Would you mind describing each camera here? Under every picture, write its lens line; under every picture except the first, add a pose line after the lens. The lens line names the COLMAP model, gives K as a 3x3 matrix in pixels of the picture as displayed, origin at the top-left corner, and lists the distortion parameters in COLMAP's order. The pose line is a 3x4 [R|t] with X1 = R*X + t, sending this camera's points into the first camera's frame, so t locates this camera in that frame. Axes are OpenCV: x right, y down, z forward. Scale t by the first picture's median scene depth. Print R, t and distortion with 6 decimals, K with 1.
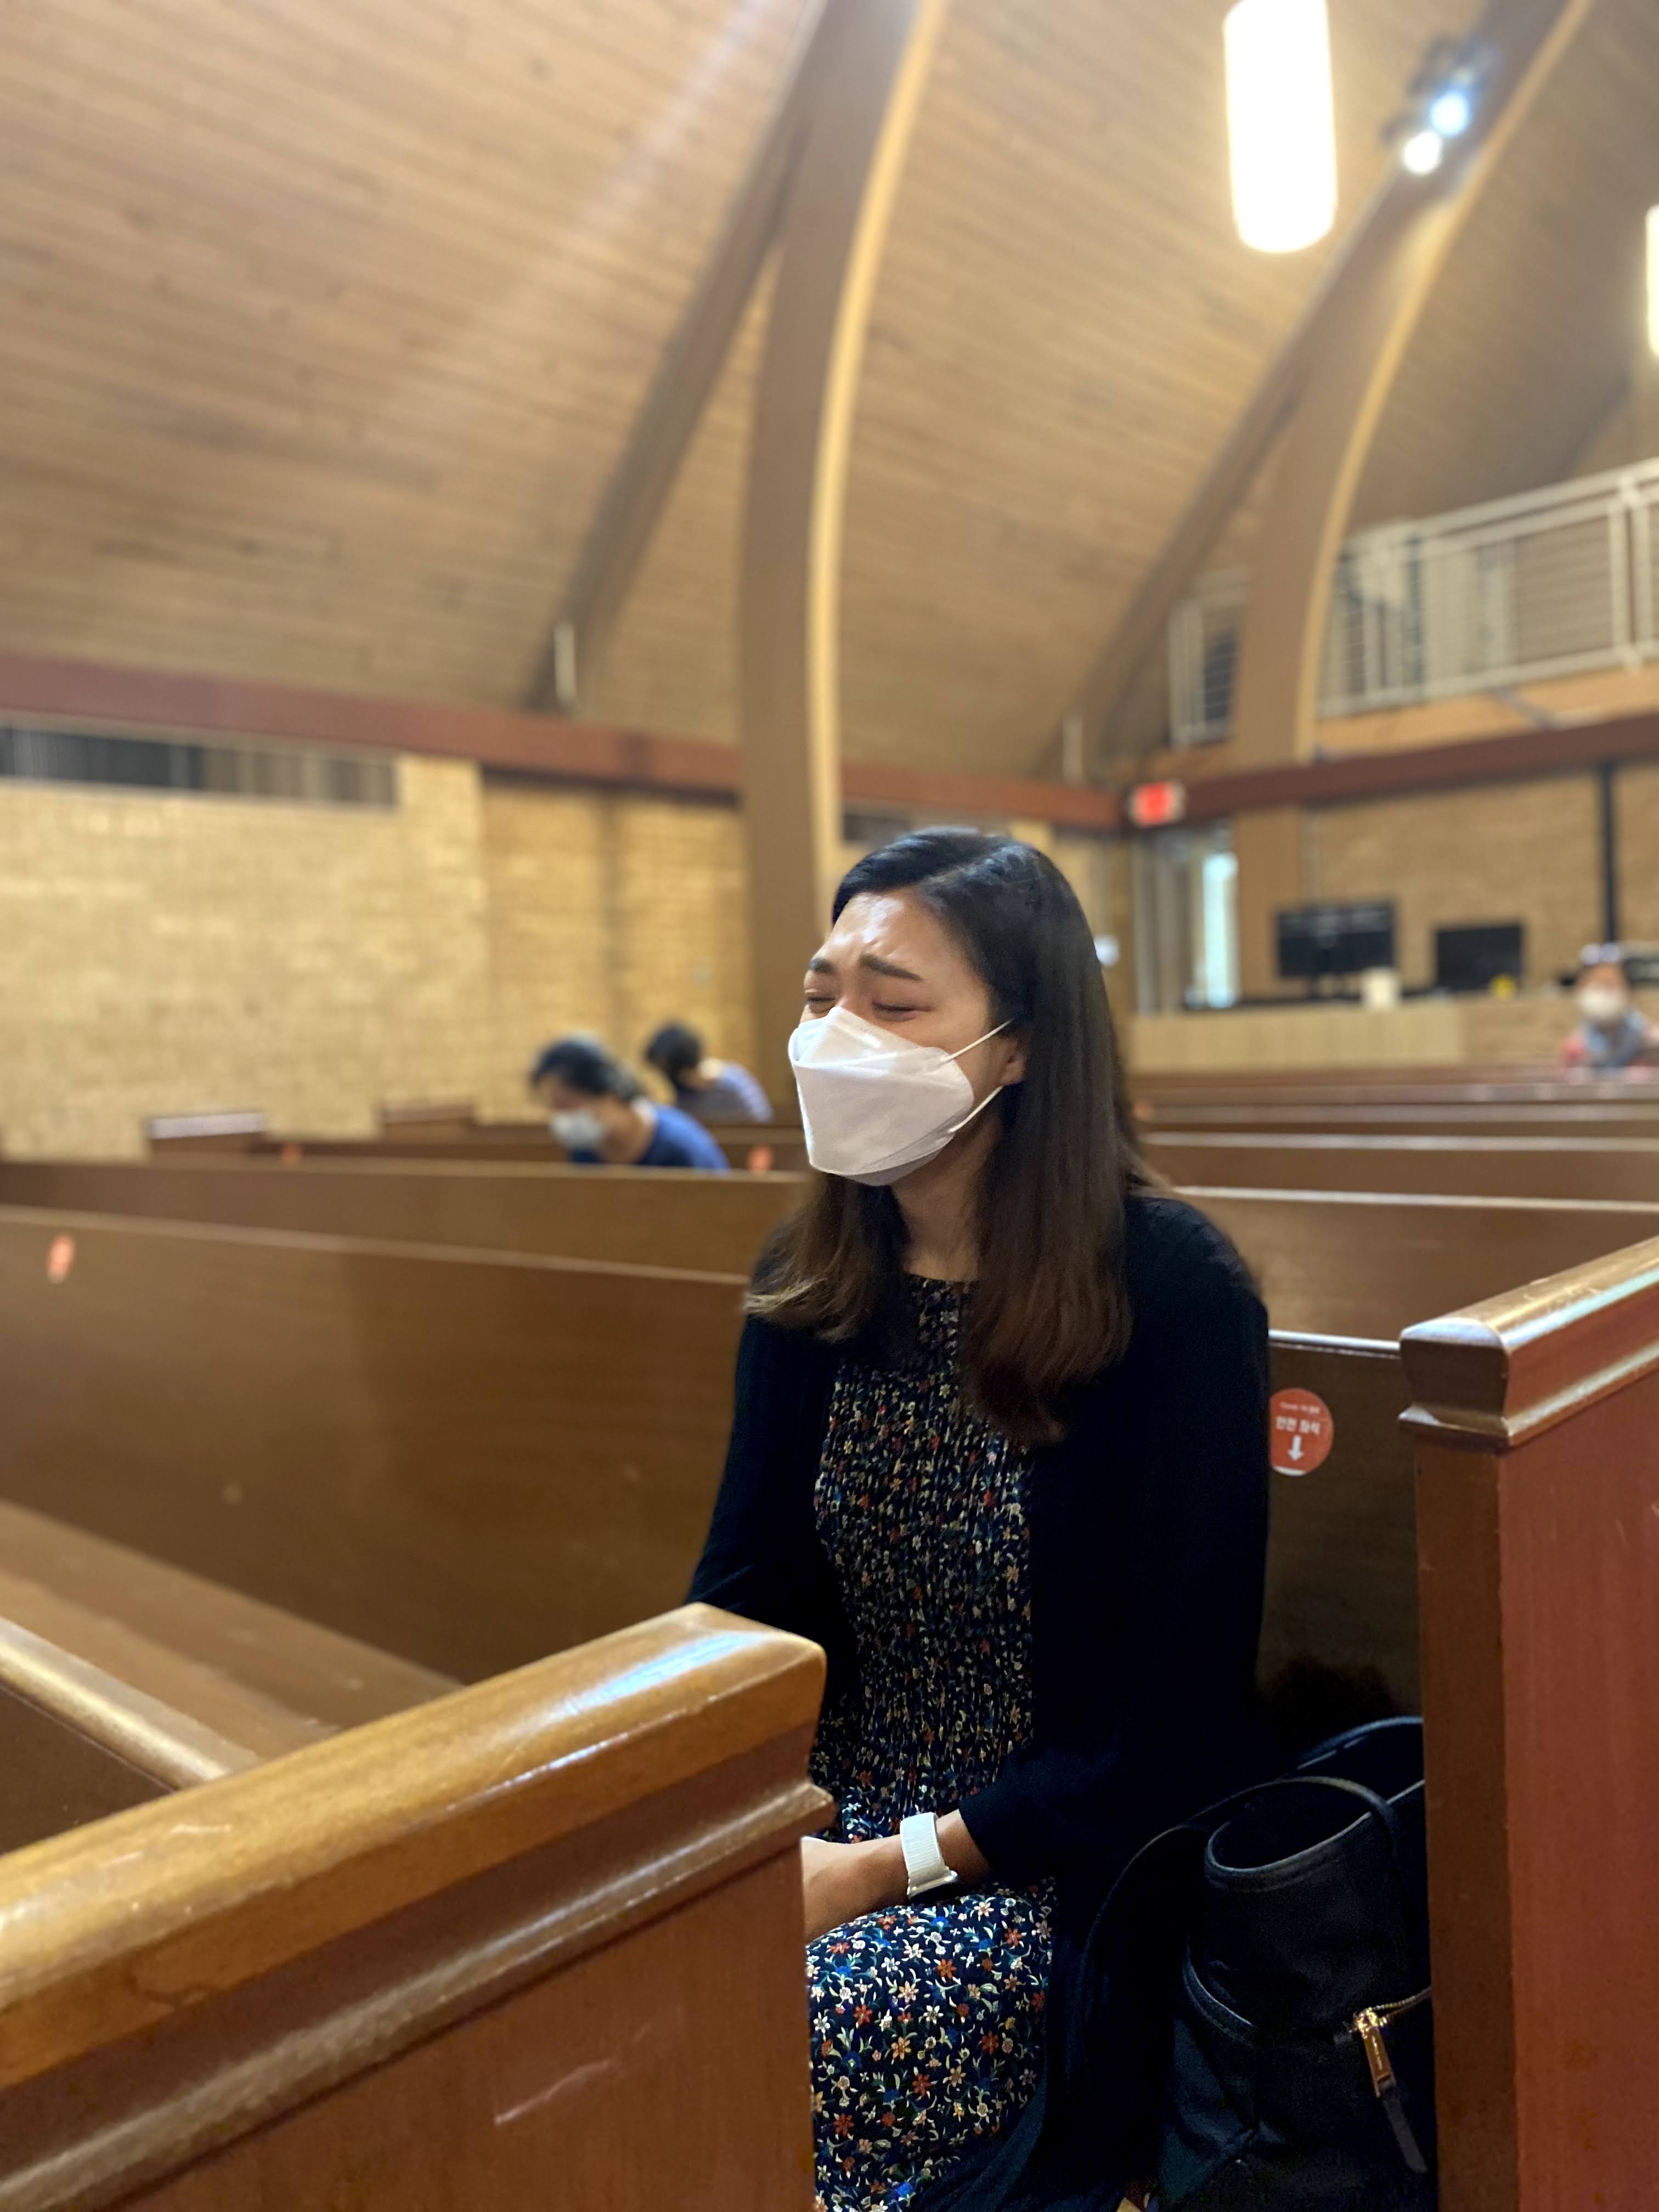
lens RADIAL K [[1678.8, 0, 822.3], [0, 1678.8, 1101.7], [0, 0, 1]] dist [0.009575, -0.029519]
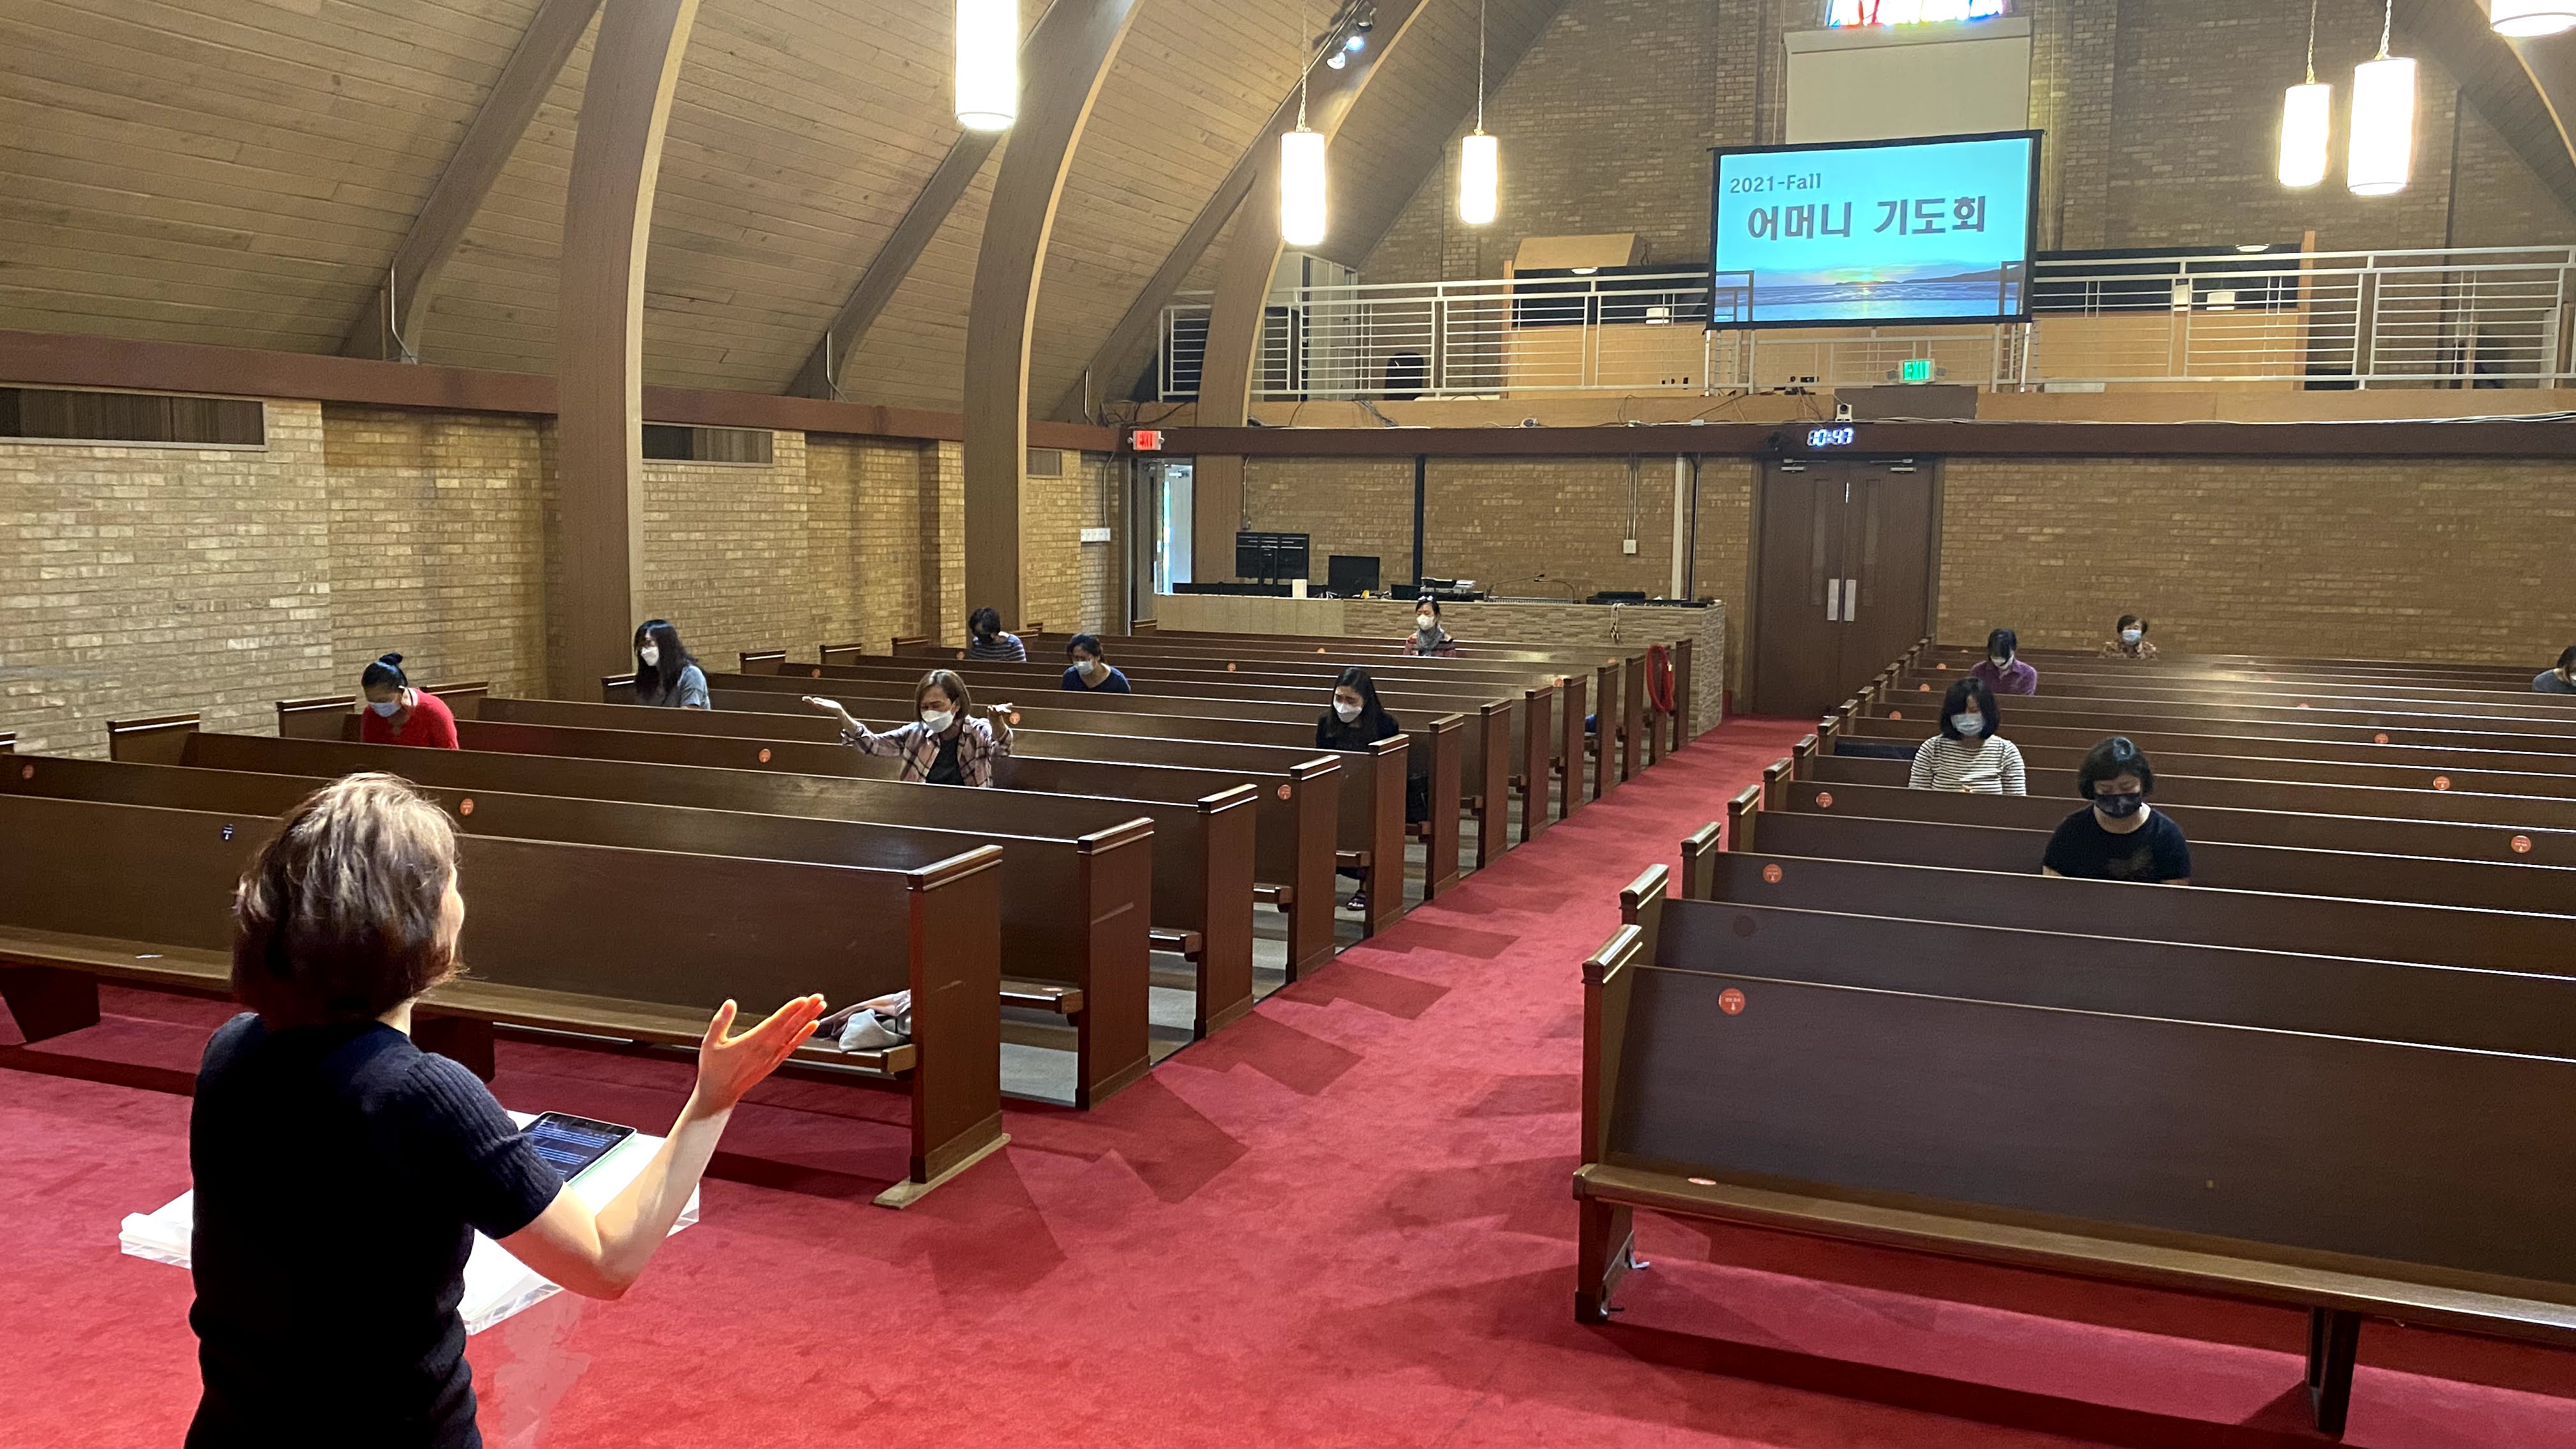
lens RADIAL K [[1913.3, 0, 1254.1], [0, 1913.3, 740.8], [0, 0, 1]] dist [-0.012729, -0.003355]
pose [[0.930228, 0.014205, 0.366707, -0.437380], [-0.044770, 0.996180, 0.074980, -0.054440], [-0.364241, -0.086166, 0.927310, -0.840106]]
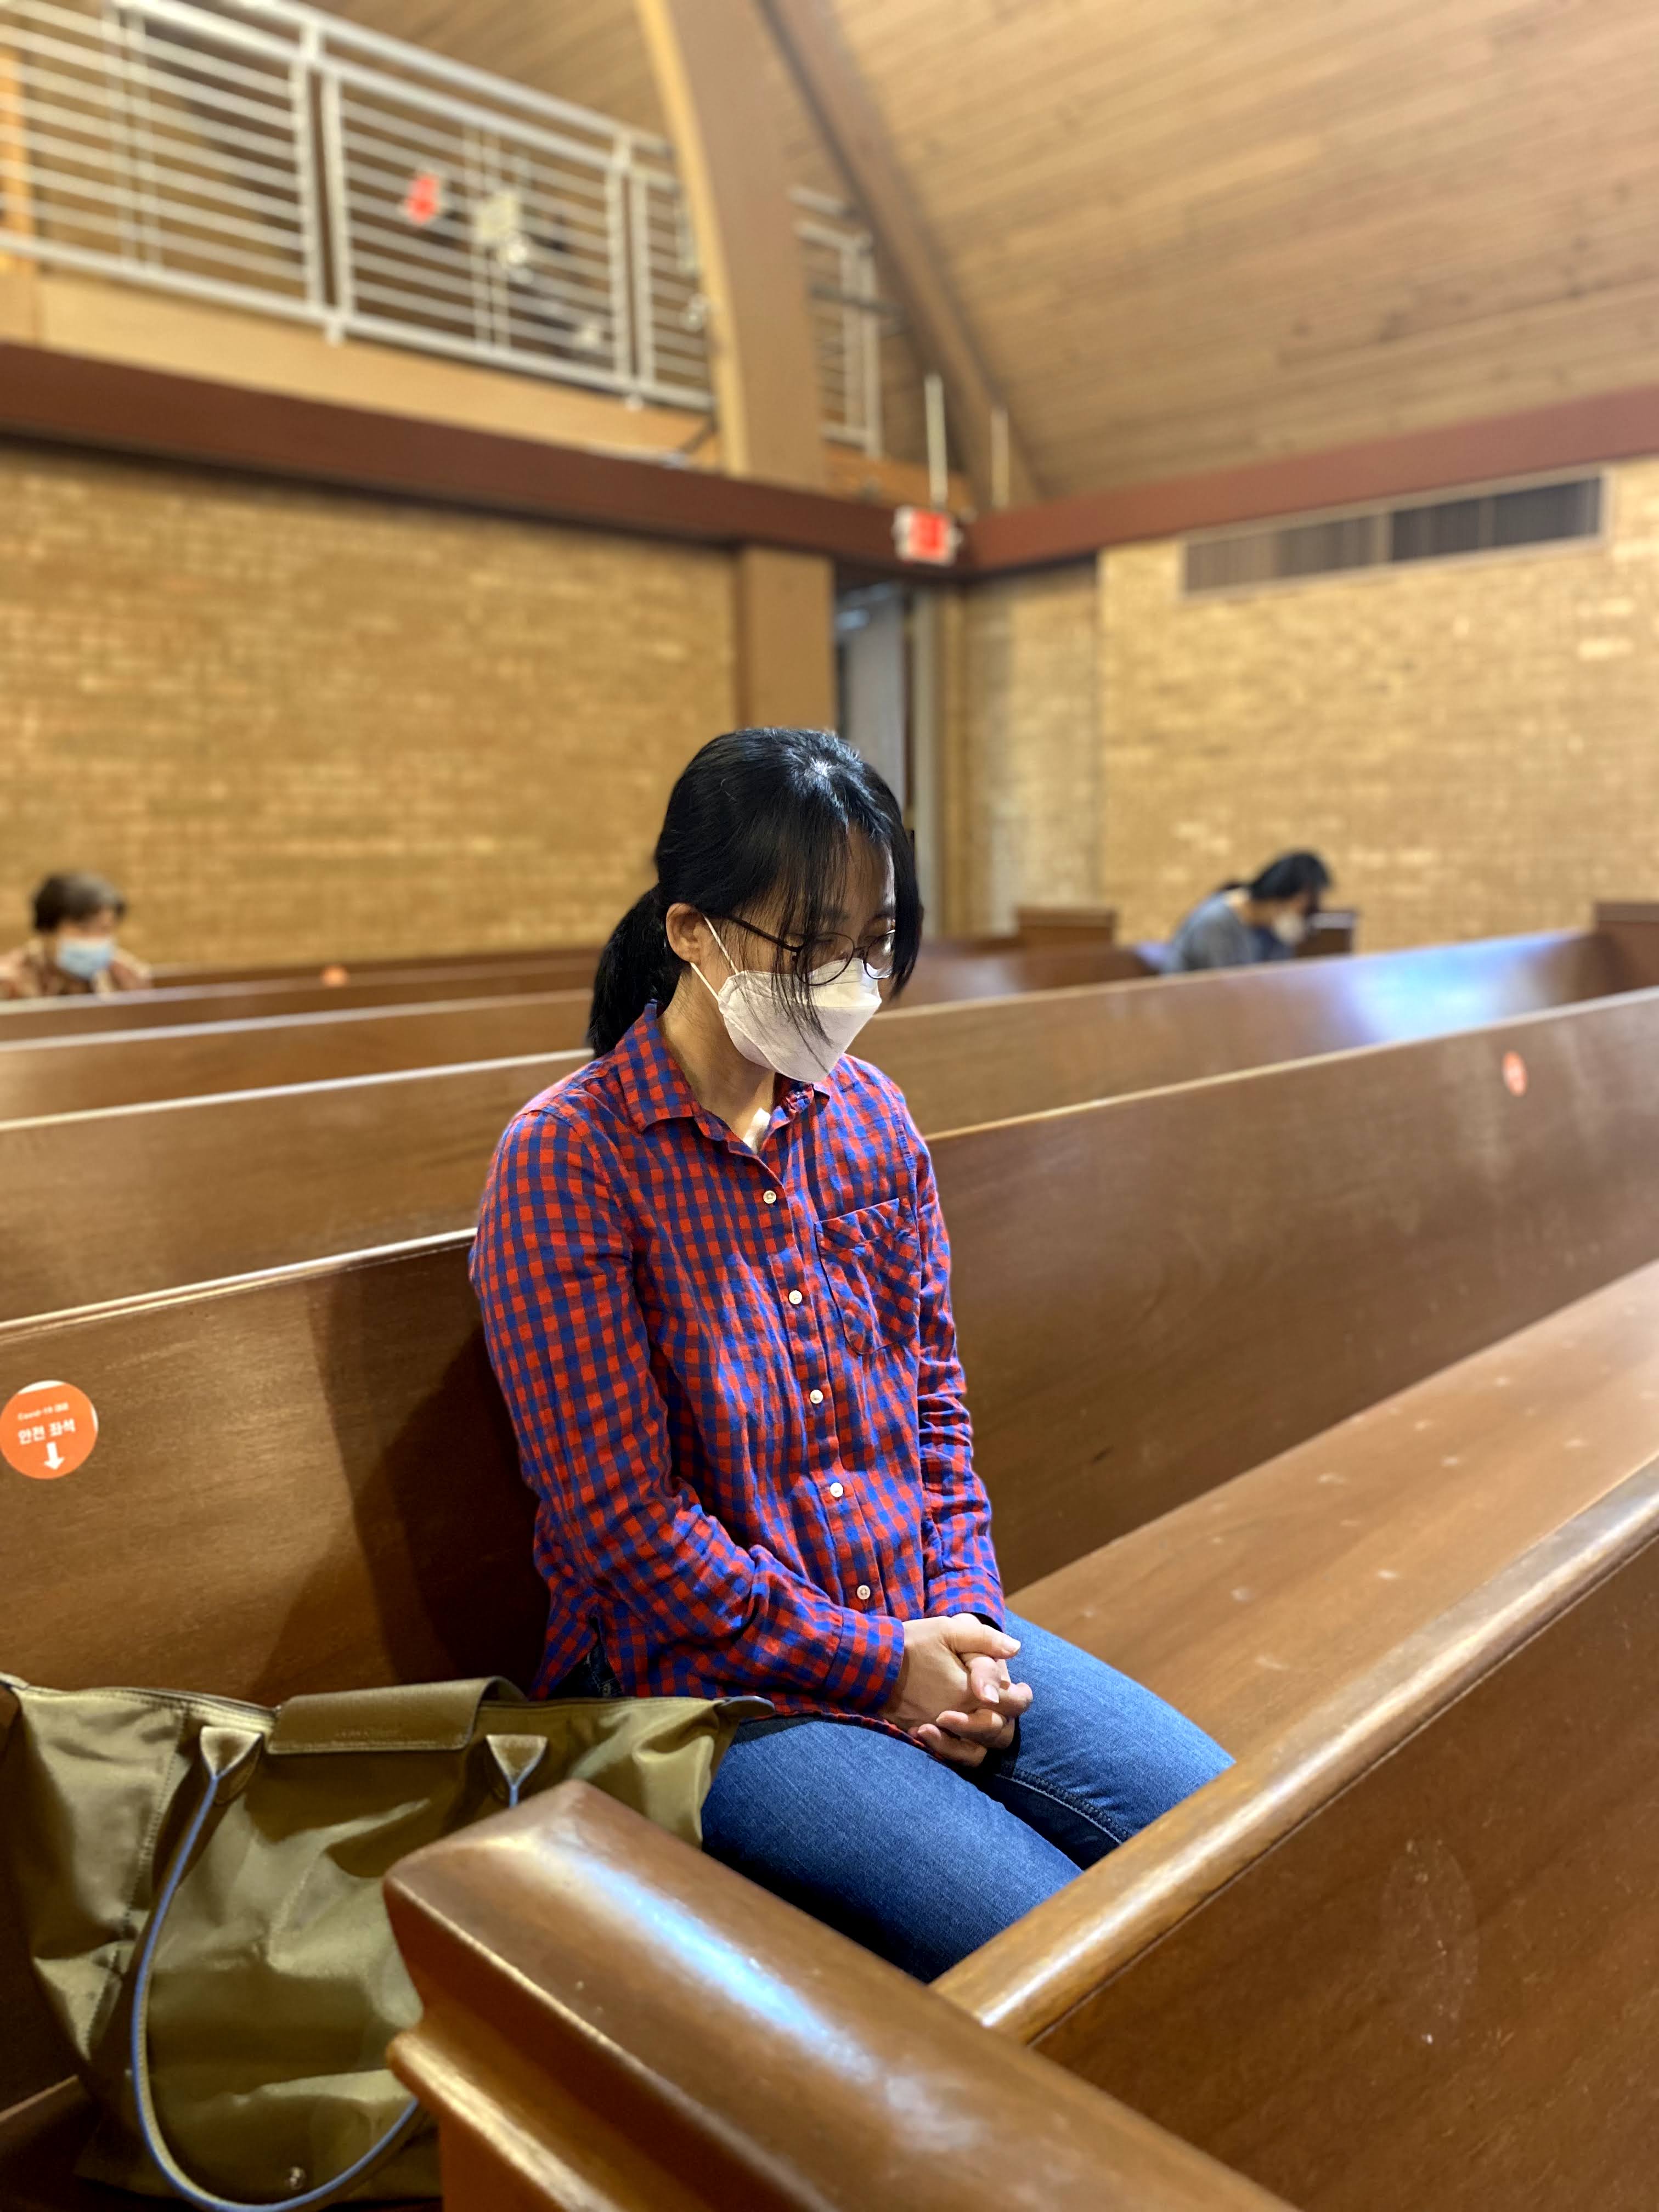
lens RADIAL K [[1678.8, 0, 822.3], [0, 1678.8, 1101.7], [0, 0, 1]] dist [0.009575, -0.029519]
pose [[0.024805, -0.101245, 0.994552, 0.462587], [0.050938, 0.993694, 0.099888, -0.042385], [-0.998394, 0.048183, 0.029805, 0.261927]]
